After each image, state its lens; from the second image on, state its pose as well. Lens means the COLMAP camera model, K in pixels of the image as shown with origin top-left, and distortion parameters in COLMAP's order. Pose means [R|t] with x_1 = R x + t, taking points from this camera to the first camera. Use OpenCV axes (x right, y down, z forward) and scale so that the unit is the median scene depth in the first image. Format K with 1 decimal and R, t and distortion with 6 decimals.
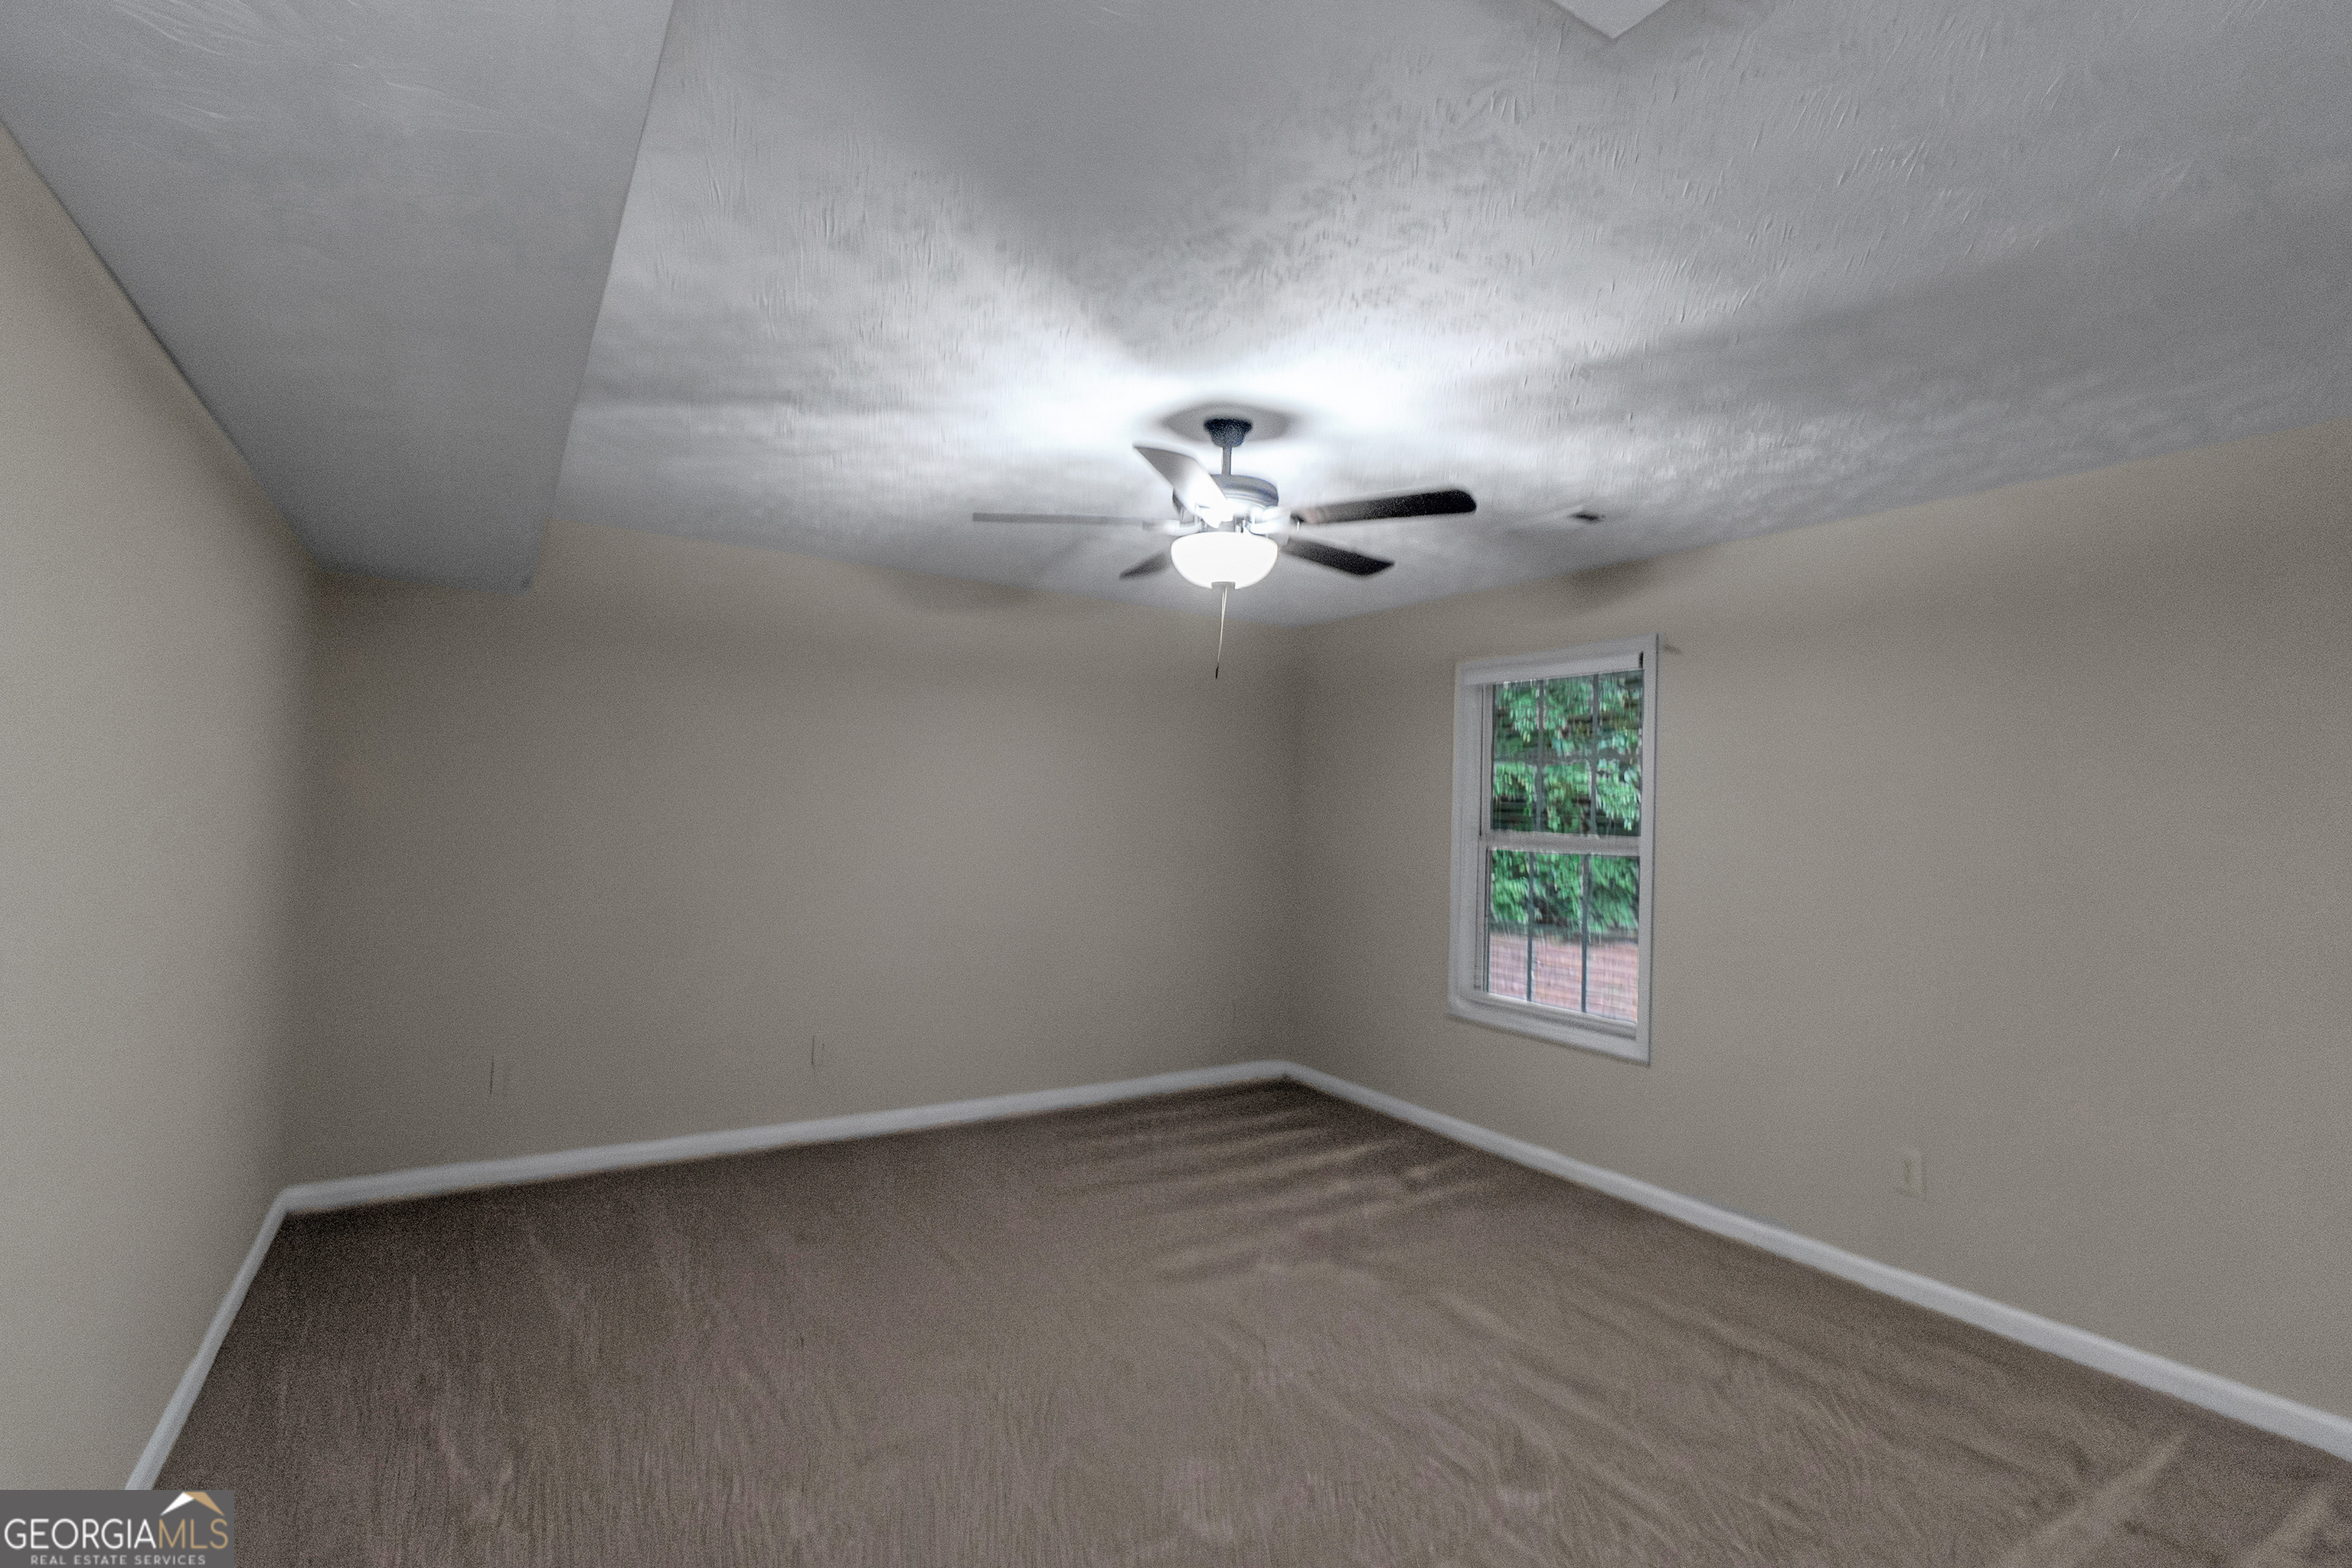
lens RADIAL K [[1062.7, 0, 1171.2], [0, 1062.7, 821.8], [0, 0, 1]] dist [0.001737, 0.000044]
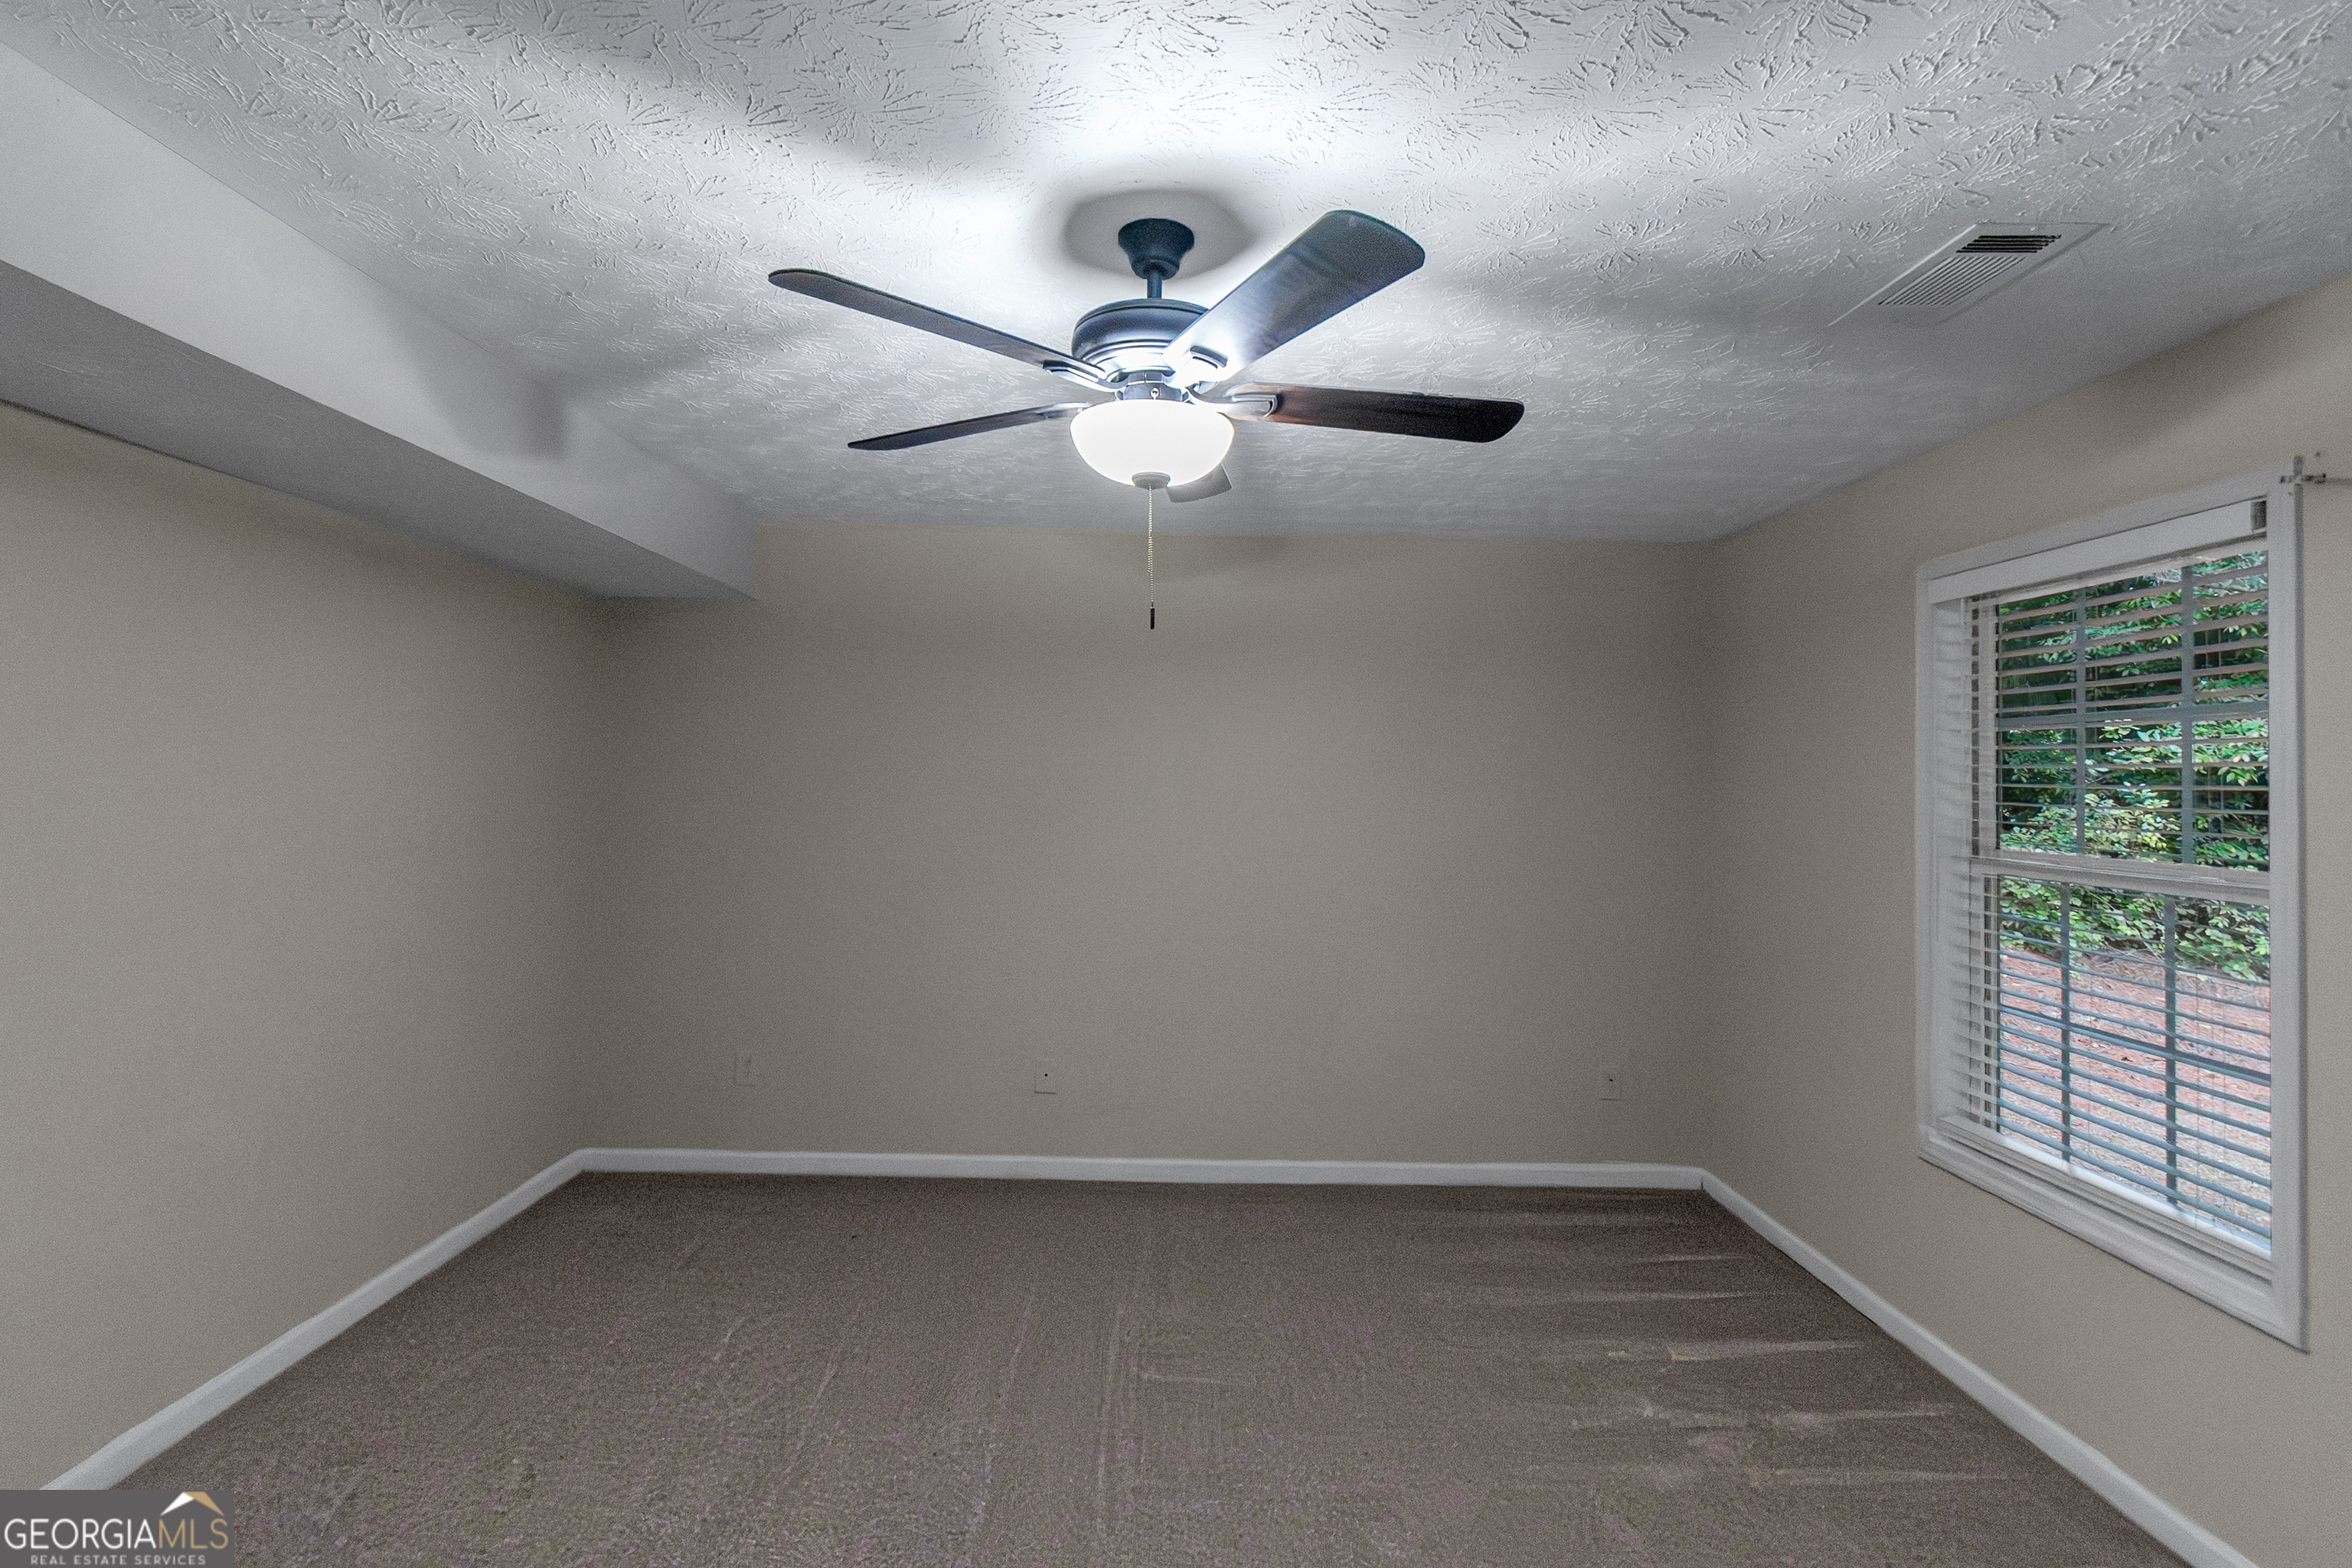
lens RADIAL K [[1097.1, 0, 1175.7], [0, 1097.1, 784.3], [0, 0, 1]] dist [0.001117, -0.000419]
pose [[0.844350, -0.009676, -0.535705, 0.286344], [0.001285, 0.999871, -0.016035, -0.020115], [0.535791, 0.012851, 0.844253, 0.303479]]
